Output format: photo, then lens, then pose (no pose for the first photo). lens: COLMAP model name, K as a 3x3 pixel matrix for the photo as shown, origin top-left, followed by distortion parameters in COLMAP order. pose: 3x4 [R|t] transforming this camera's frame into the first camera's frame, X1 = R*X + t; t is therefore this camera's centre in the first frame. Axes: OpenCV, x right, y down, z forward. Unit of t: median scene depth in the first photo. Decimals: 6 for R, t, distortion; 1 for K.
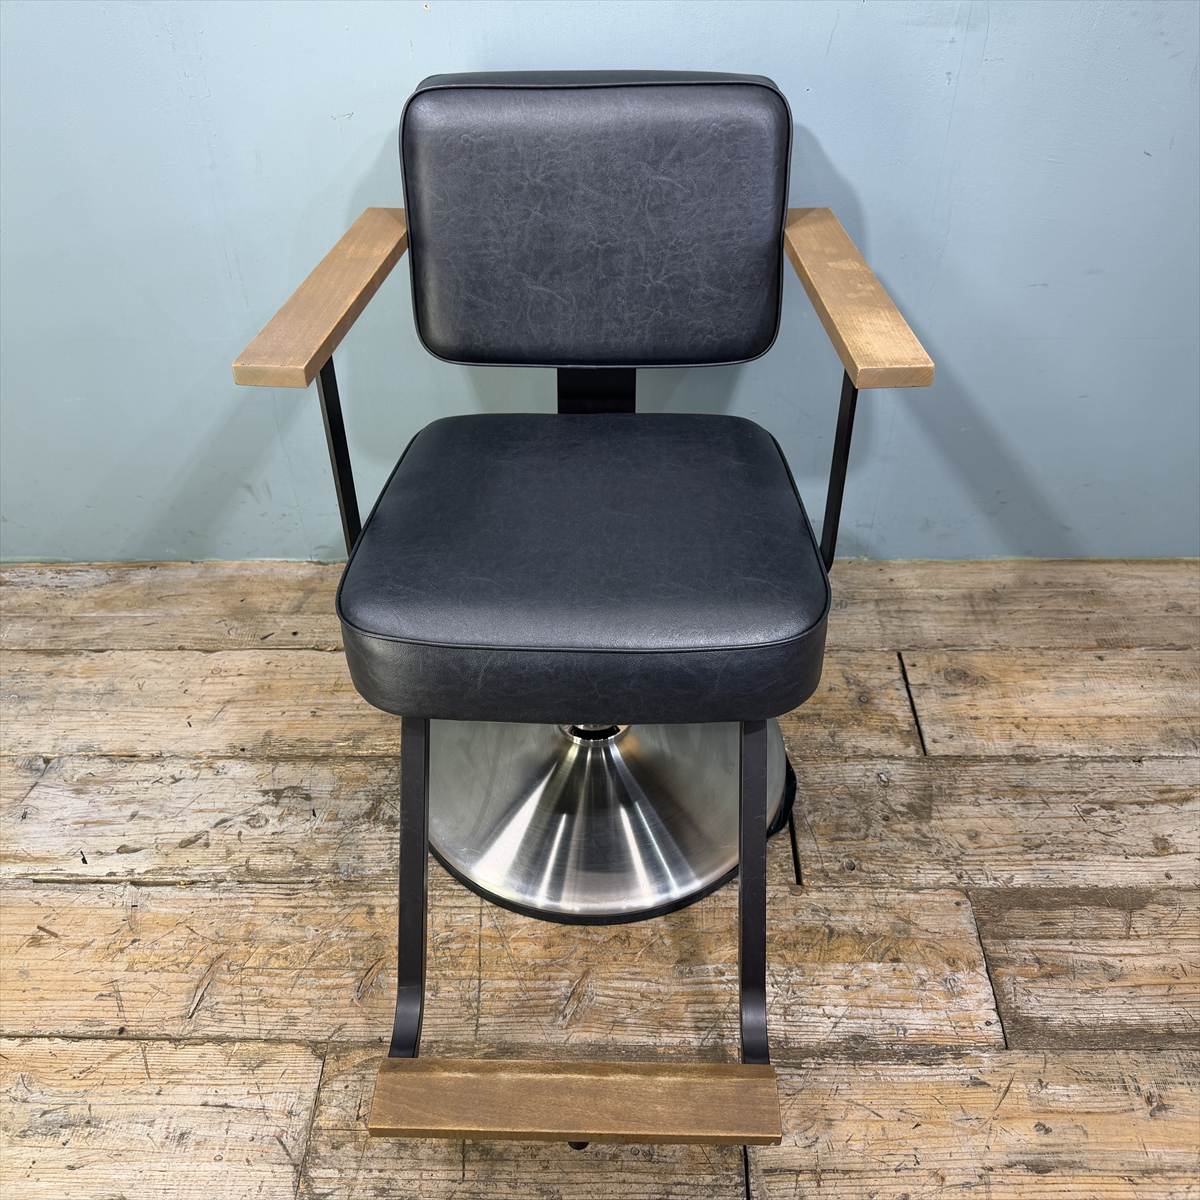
lens RADIAL K [[1112.5, 0, 591.5], [0, 1112.5, 608.6], [0, 0, 1]] dist [0.170268, -0.402637]
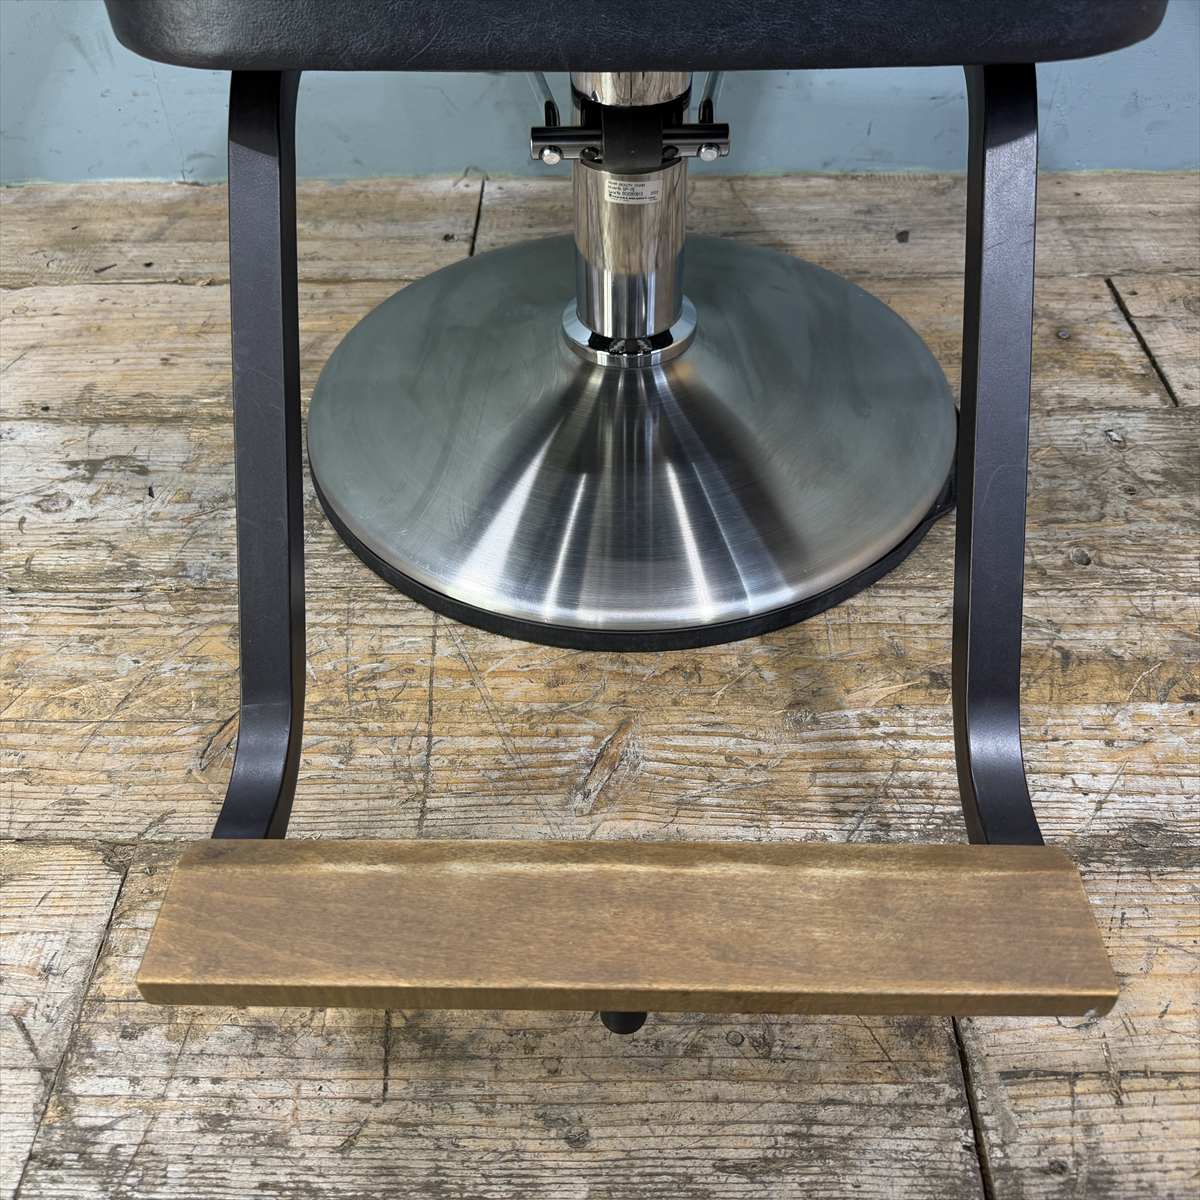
lens RADIAL K [[1120.6, 0, 597.4], [0, 1120.6, 601.3], [0, 0, 1]] dist [0.162817, -0.372679]
pose [[0.999968, -0.004743, 0.006461, -0.019247], [0.004298, 0.997727, 0.067248, 0.207835], [-0.006765, -0.067218, 0.997715, 0.420602]]
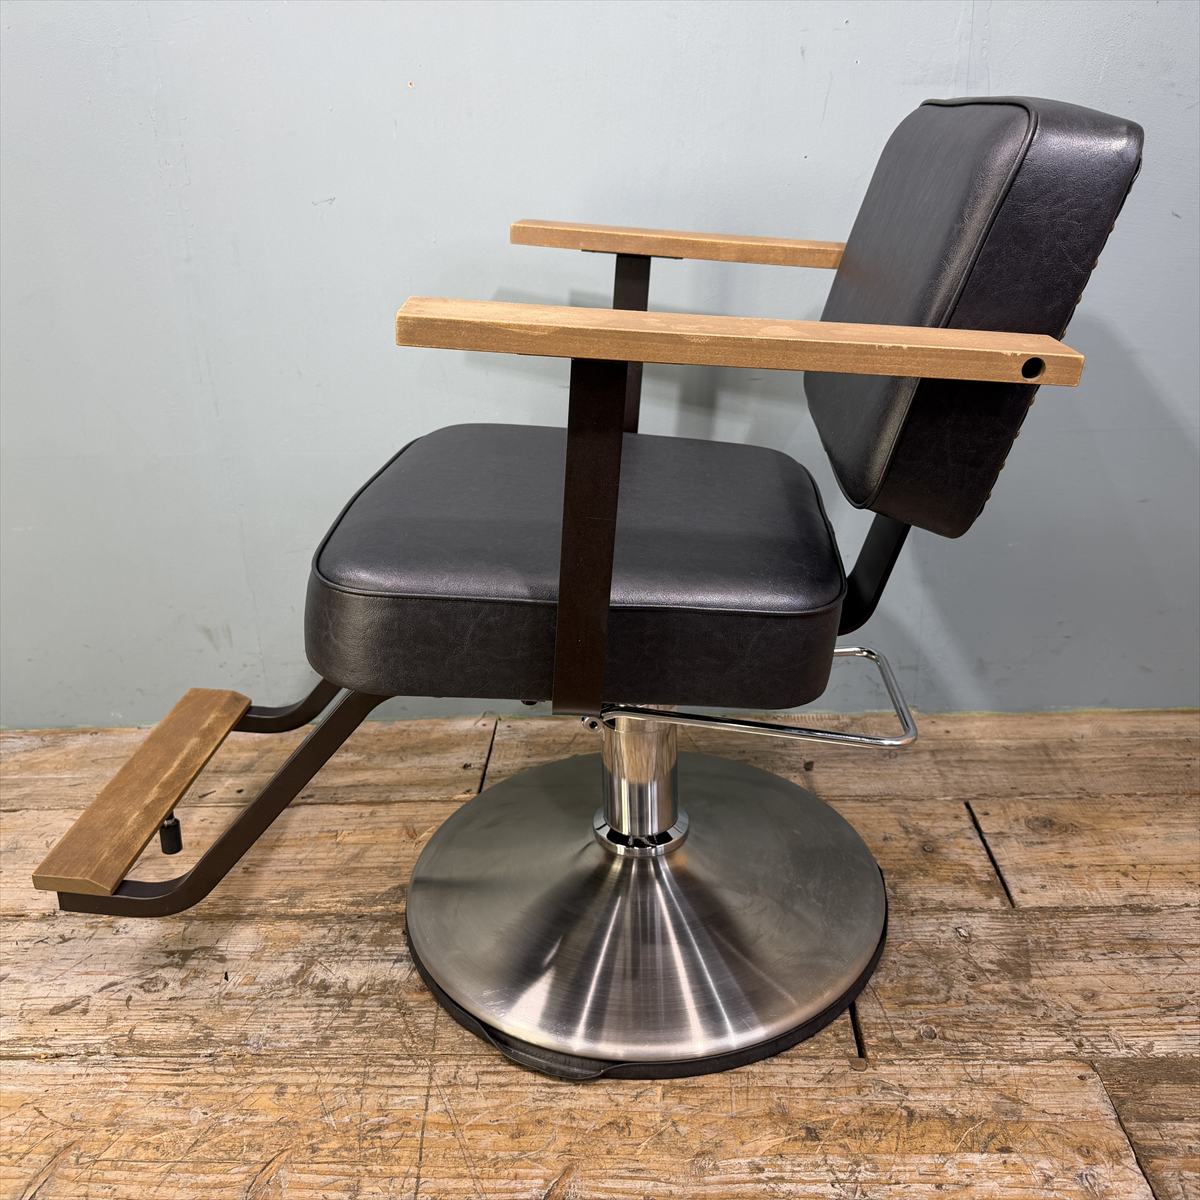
lens RADIAL K [[1136.4, 0, 587.4], [0, 1136.4, 600.9], [0, 0, 1]] dist [0.001121, -0.011370]
pose [[0.999386, -0.012415, -0.032769, 0.032346], [0.001299, 0.947620, -0.319398, 0.194888], [0.035018, 0.319159, 0.947054, 0.192416]]
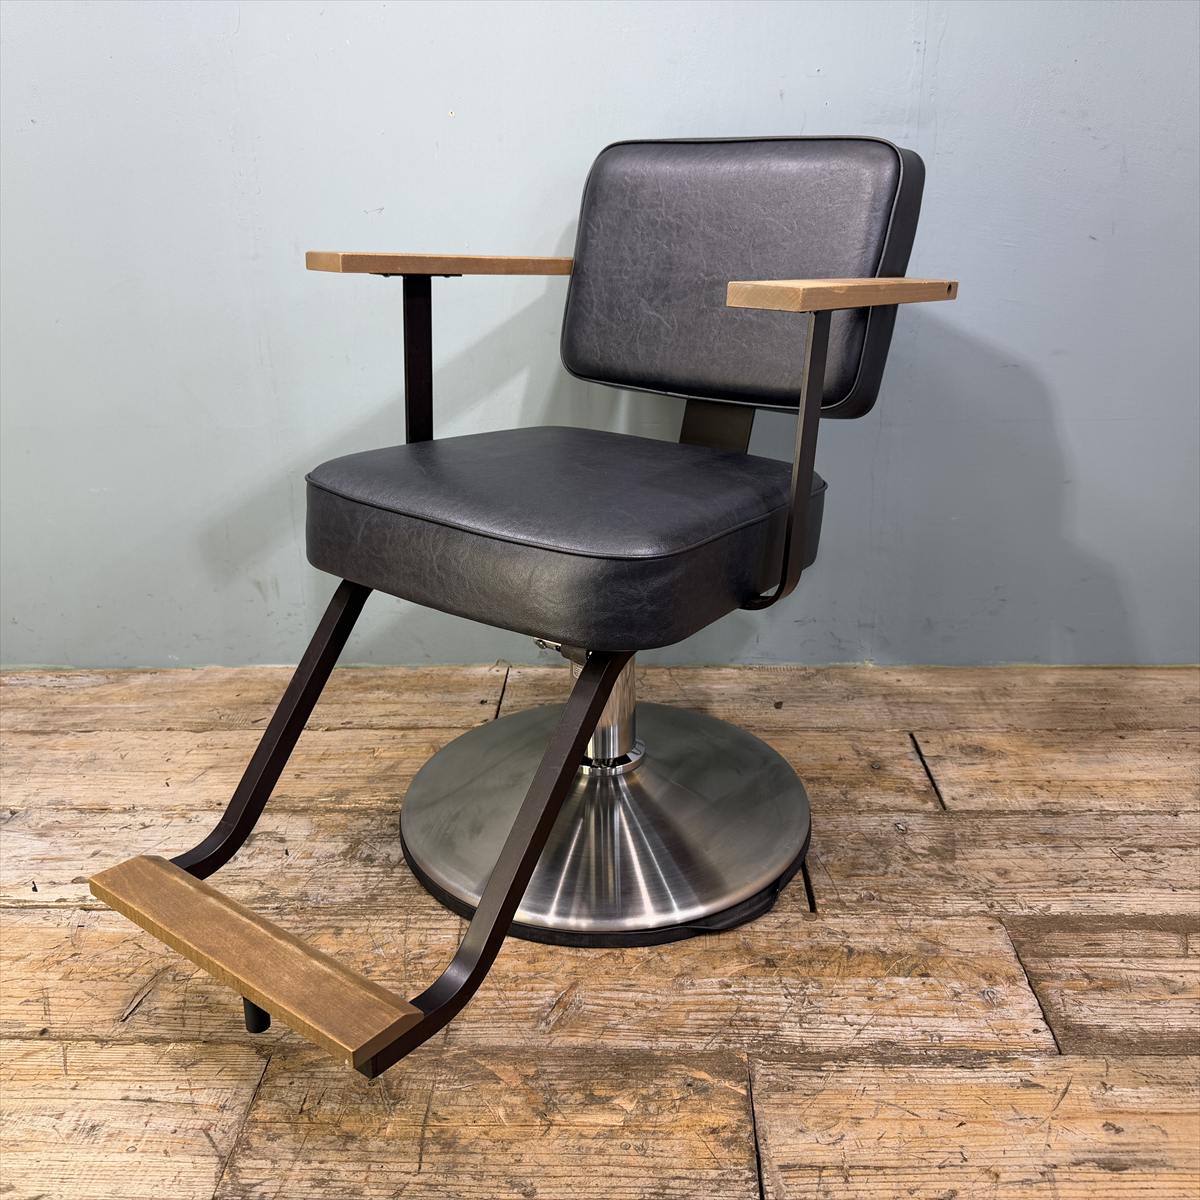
lens RADIAL K [[1112.5, 0, 591.5], [0, 1112.5, 608.6], [0, 0, 1]] dist [0.170268, -0.402637]
pose [[0.999808, 0.005761, -0.018732, 0.021737], [-0.011644, 0.943439, -0.331341, 0.309888], [0.015764, 0.331496, 0.943325, 0.062250]]
